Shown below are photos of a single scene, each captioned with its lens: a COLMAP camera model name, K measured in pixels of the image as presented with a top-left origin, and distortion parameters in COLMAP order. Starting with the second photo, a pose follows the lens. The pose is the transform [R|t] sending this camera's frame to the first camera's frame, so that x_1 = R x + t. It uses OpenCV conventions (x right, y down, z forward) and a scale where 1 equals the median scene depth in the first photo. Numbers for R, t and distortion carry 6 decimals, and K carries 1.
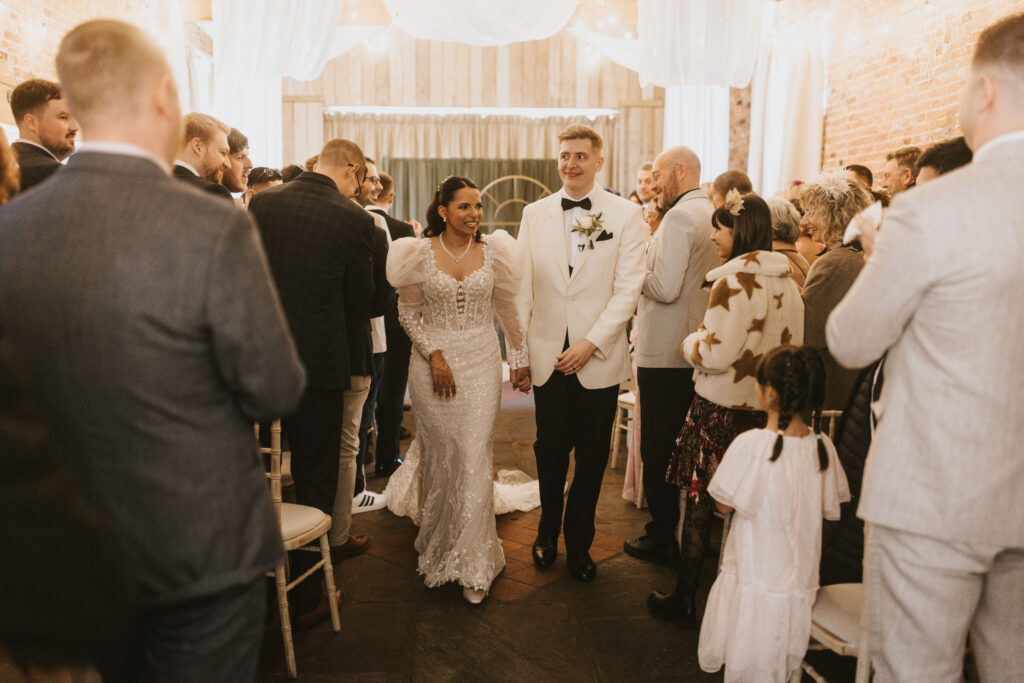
lens RADIAL K [[1014.7, 0, 506.7], [0, 1014.7, 340.2], [0, 0, 1]] dist [0.023843, 0.000000]
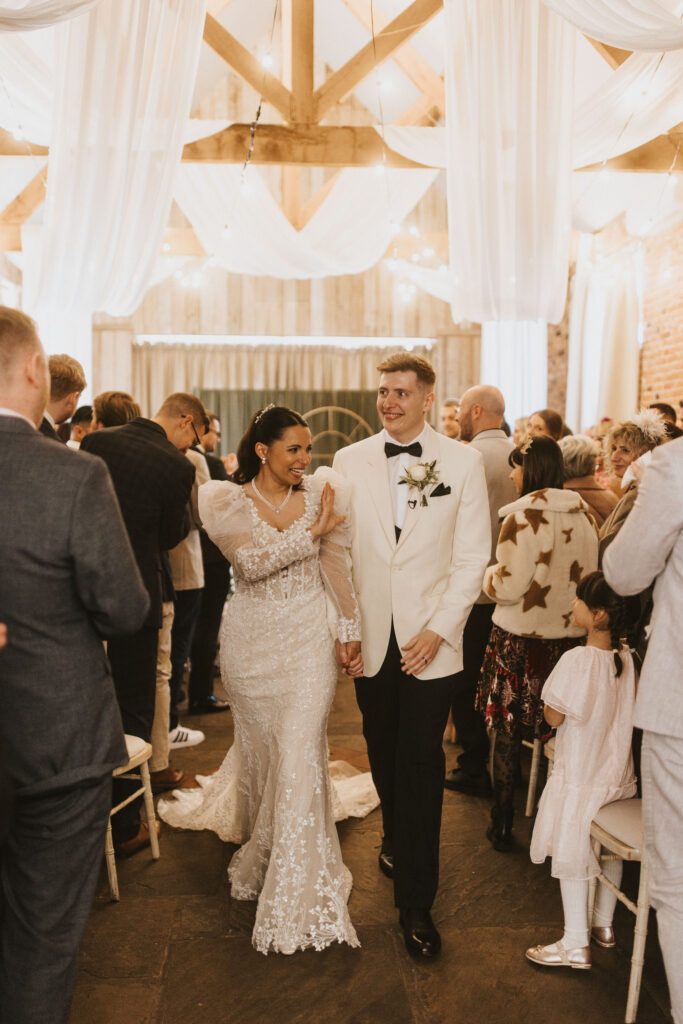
lens RADIAL K [[1089.2, 0, 346.5], [0, 1089.2, 517.9], [0, 0, 1]] dist [0.024672, 0.000000]
pose [[0.999741, -0.001578, 0.022725, 0.000464], [0.002830, 0.998473, -0.055164, 0.003909], [-0.022603, 0.055214, 0.998219, -0.094956]]
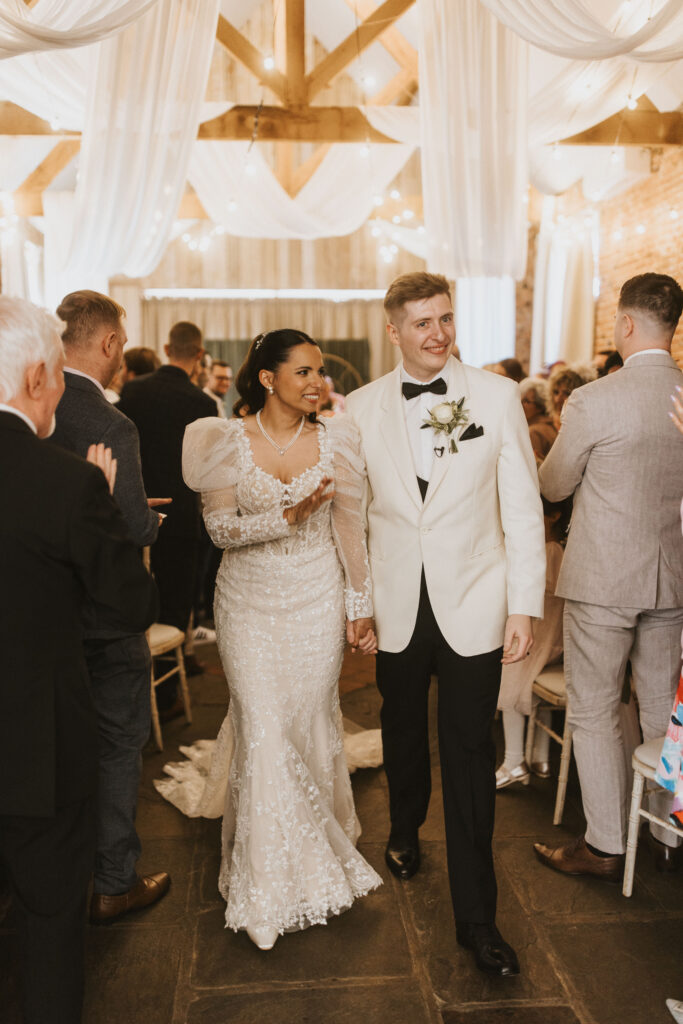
lens RADIAL K [[1014.7, 0, 341.1], [0, 1014.7, 512.1], [0, 0, 1]] dist [0.023843, 0.000000]
pose [[0.999527, -0.011751, 0.028418, -0.007421], [0.011773, 0.999930, -0.000622, 0.018470], [-0.028408, 0.000957, 0.999596, -0.220350]]
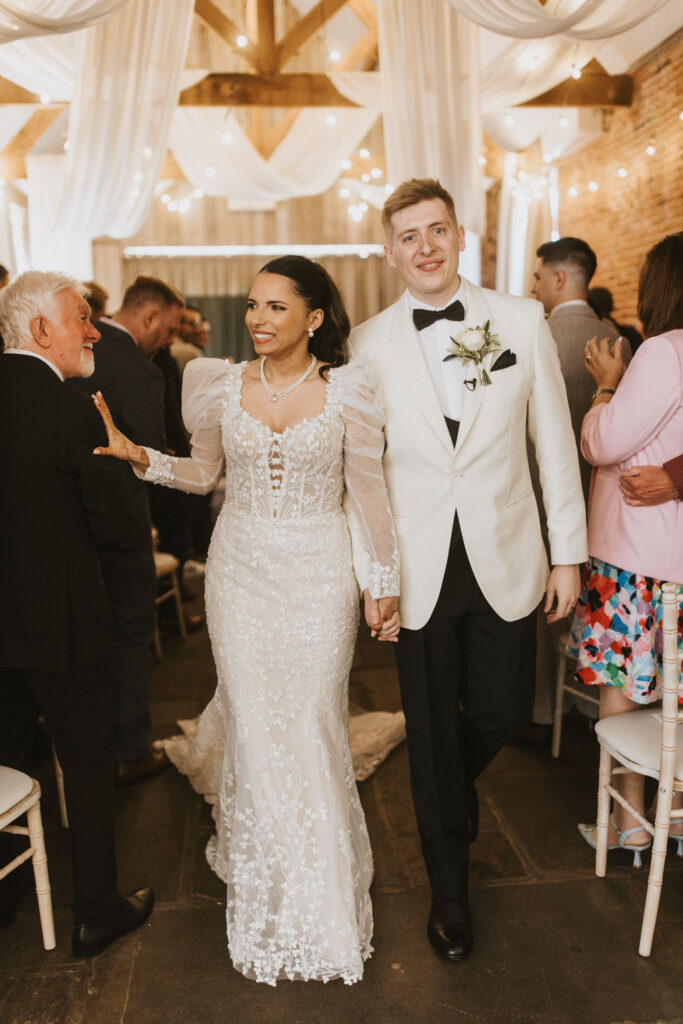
lens RADIAL K [[1014.7, 0, 337.9], [0, 1014.7, 515.8], [0, 0, 1]] dist [0.023843, 0.000000]
pose [[0.998579, -0.031215, 0.043188, -0.004559], [0.029186, 0.998476, 0.046846, 0.040085], [-0.044585, -0.045519, 0.997968, -0.359026]]
